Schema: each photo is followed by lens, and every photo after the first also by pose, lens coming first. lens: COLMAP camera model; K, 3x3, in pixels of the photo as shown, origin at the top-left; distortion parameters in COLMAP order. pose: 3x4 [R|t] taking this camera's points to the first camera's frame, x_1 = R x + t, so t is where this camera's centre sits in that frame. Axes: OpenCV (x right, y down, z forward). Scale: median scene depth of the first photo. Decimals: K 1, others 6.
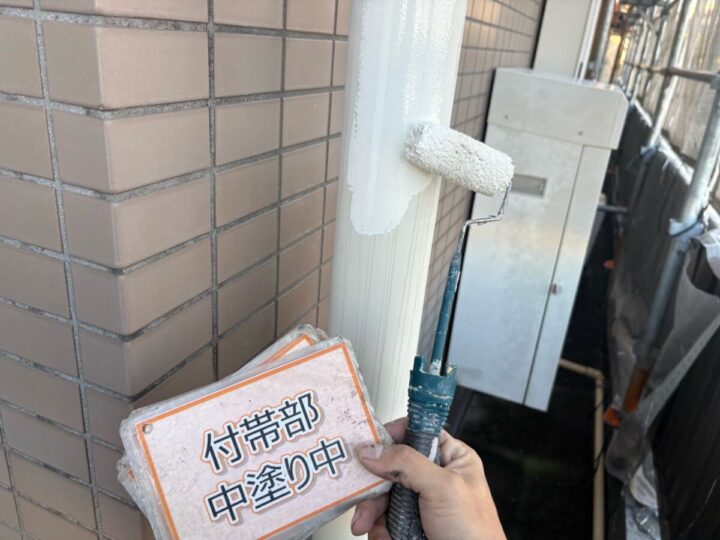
lens RADIAL K [[557.7, 0, 360.1], [0, 557.7, 263.1], [0, 0, 1]] dist [-0.001557, -0.001718]
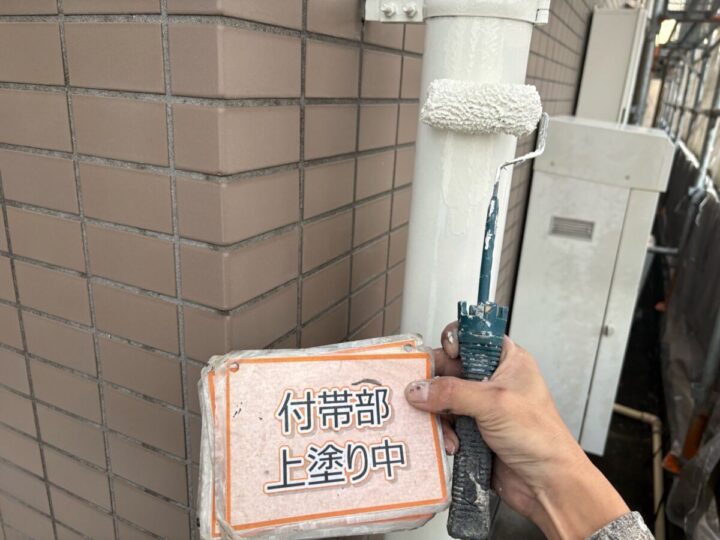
lens RADIAL K [[551.5, 0, 360.0], [0, 551.5, 270.0], [0, 0, 1]] dist [0.015162, -0.034125]
pose [[0.997065, -0.013719, -0.075316, -0.048458], [0.008498, 0.997566, -0.069208, 0.005569], [0.076082, 0.068365, 0.994755, -0.080914]]
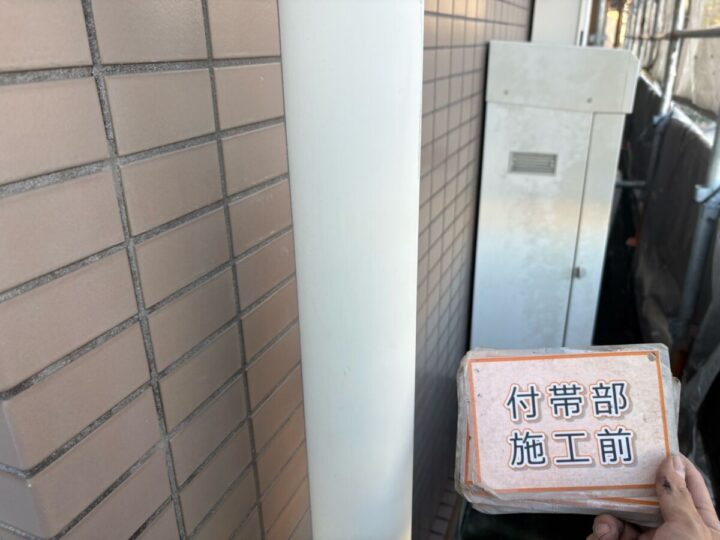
lens RADIAL K [[557.7, 0, 360.1], [0, 557.7, 263.1], [0, 0, 1]] dist [-0.001557, -0.001718]
pose [[0.994561, -0.099077, -0.032143, 0.065189], [0.098831, 0.995062, -0.009152, 0.009957], [0.032891, 0.005925, 0.999441, 0.198133]]
